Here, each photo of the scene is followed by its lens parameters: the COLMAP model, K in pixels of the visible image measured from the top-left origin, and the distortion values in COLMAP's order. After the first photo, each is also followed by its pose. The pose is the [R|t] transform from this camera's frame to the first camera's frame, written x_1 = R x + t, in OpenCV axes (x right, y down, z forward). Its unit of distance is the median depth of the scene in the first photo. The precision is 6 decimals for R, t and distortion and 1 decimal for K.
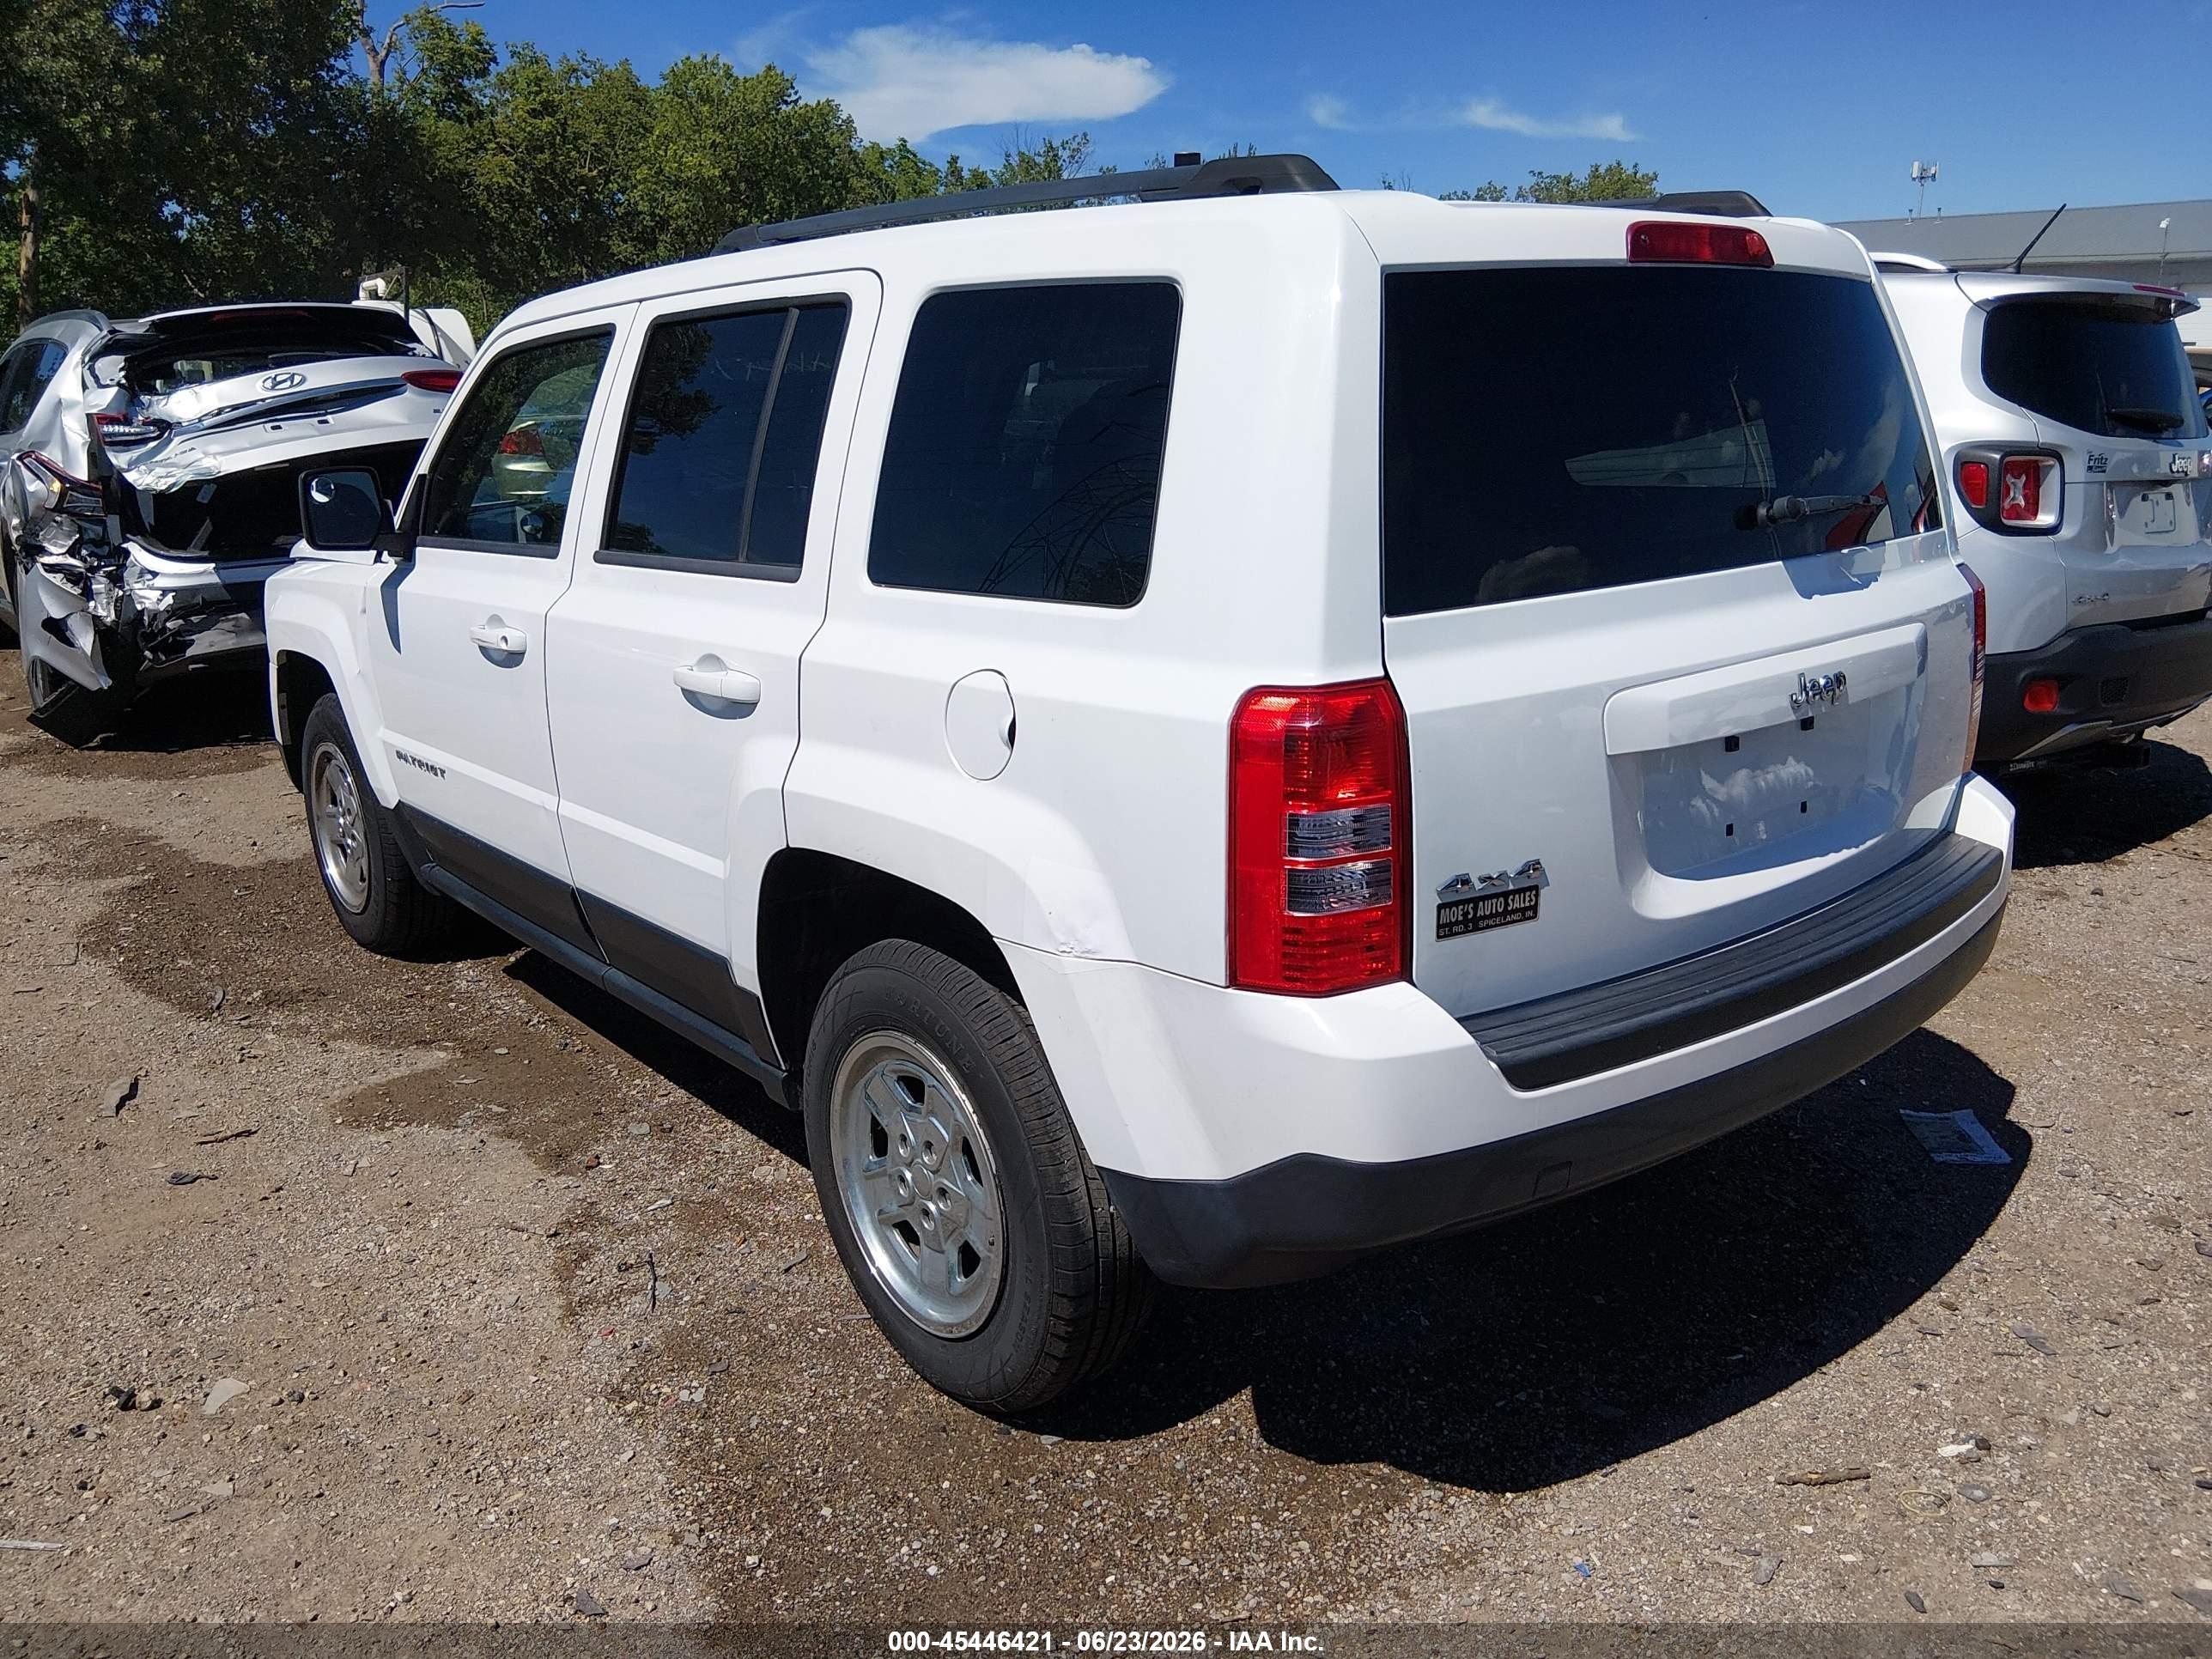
lens RADIAL K [[1713.2, 0, 1106.0], [0, 1713.2, 829.5], [0, 0, 1]] dist [0.070532, -0.122196]
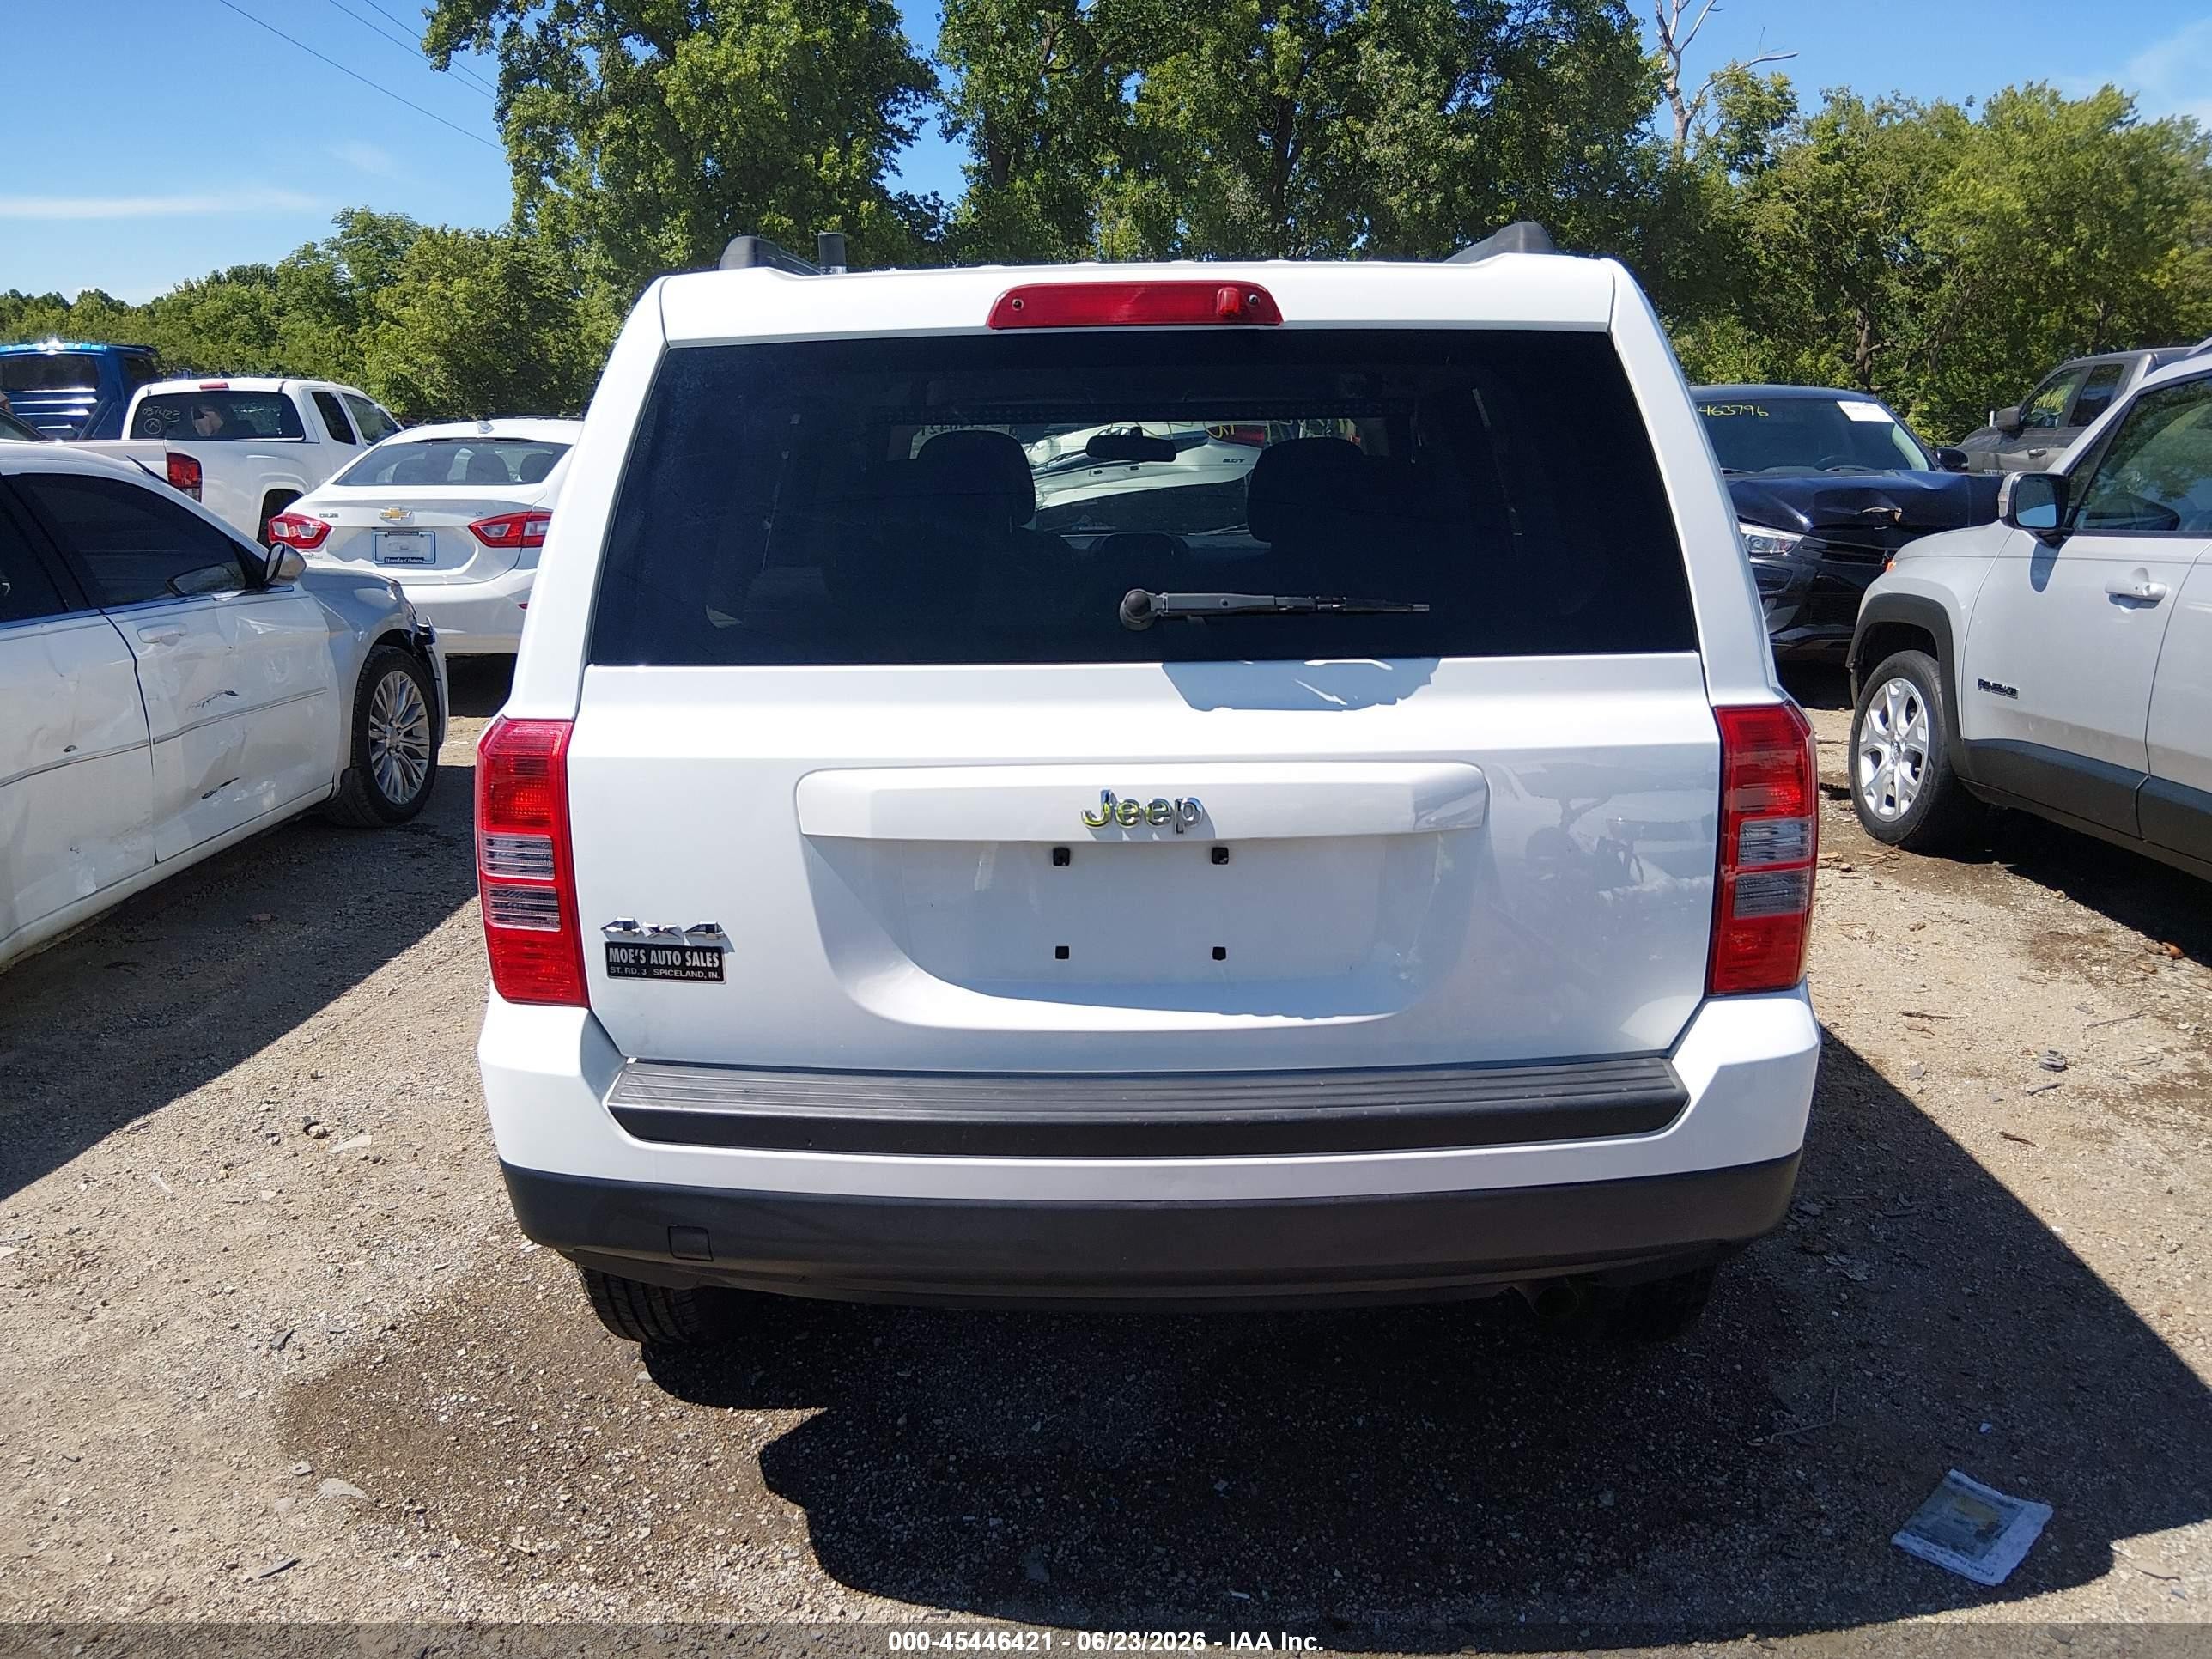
lens RADIAL K [[1705.0, 0, 1106.0], [0, 1705.0, 829.5], [0, 0, 1]] dist [0.070694, -0.132098]
pose [[0.760166, 0.156831, -0.630517, 0.303110], [-0.171513, 0.984445, 0.038084, -0.032877], [0.626683, 0.079191, 0.775240, 0.104499]]
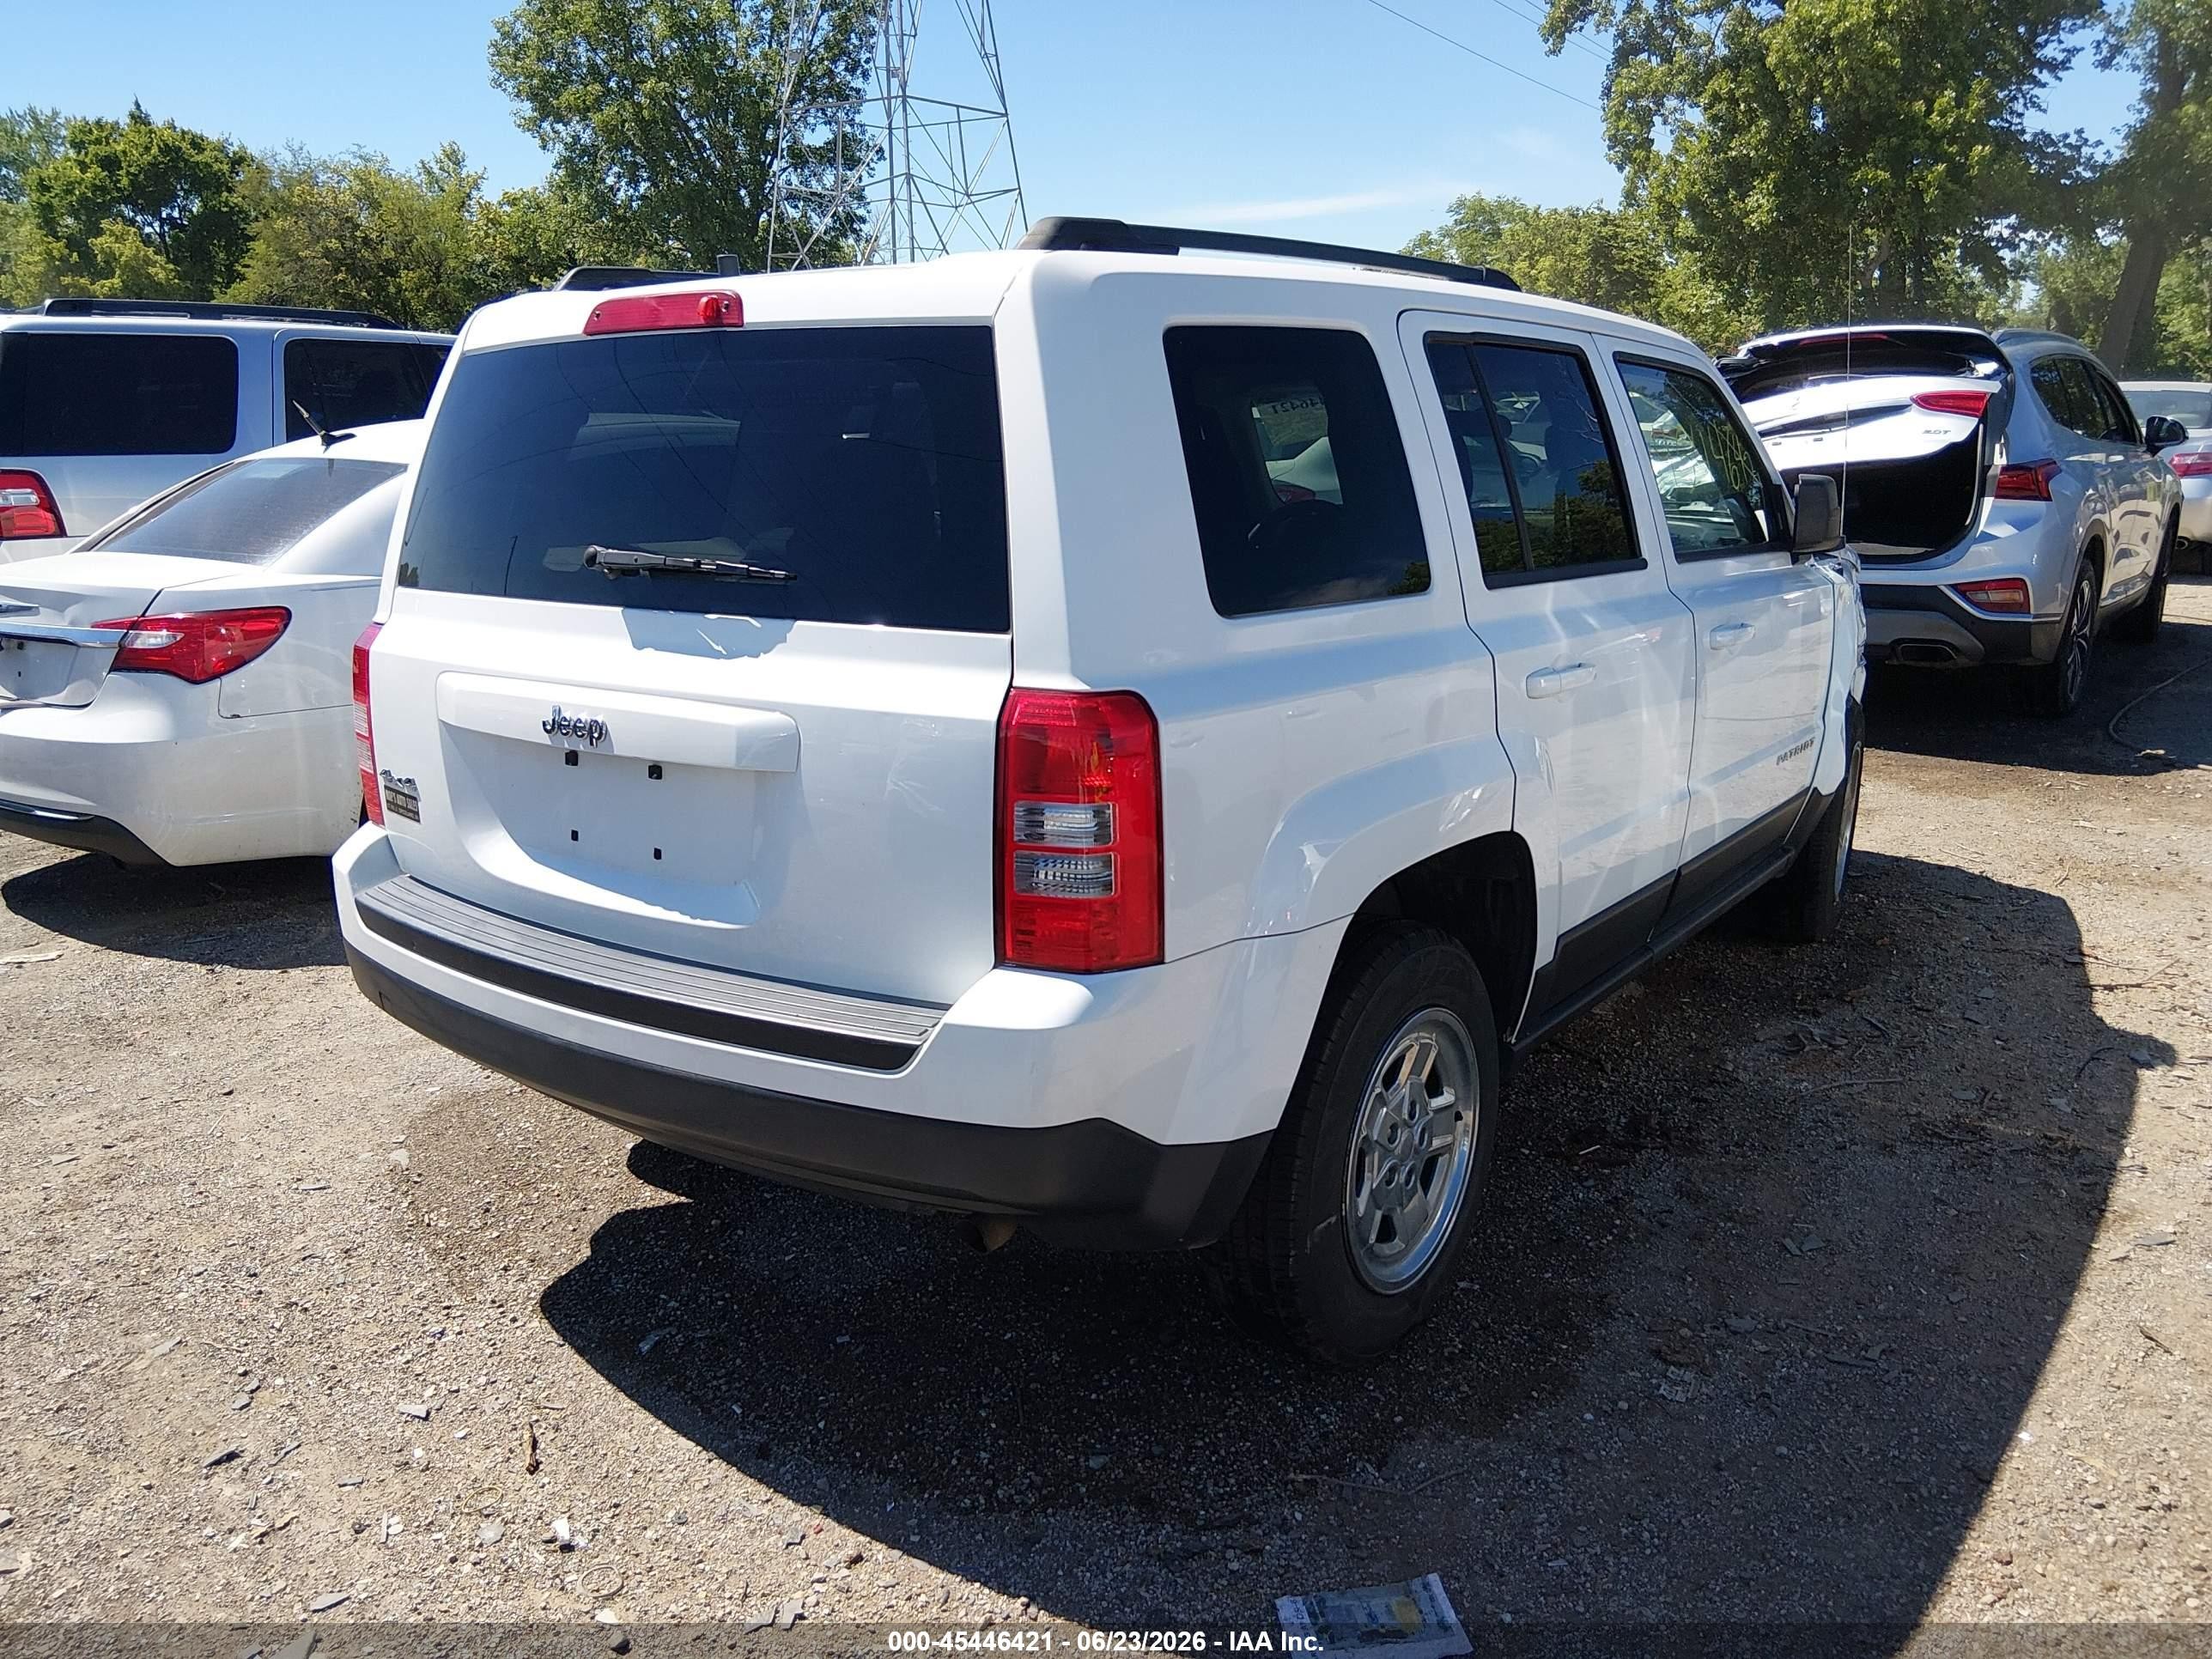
lens RADIAL K [[1682.5, 0, 1116.7], [0, 1682.5, 823.2], [0, 0, 1]] dist [0.068883, -0.115762]
pose [[0.244488, 0.240298, -0.939405, 0.483365], [-0.239951, 0.953668, 0.181497, -0.095387], [0.939494, 0.181037, 0.290821, 0.329281]]
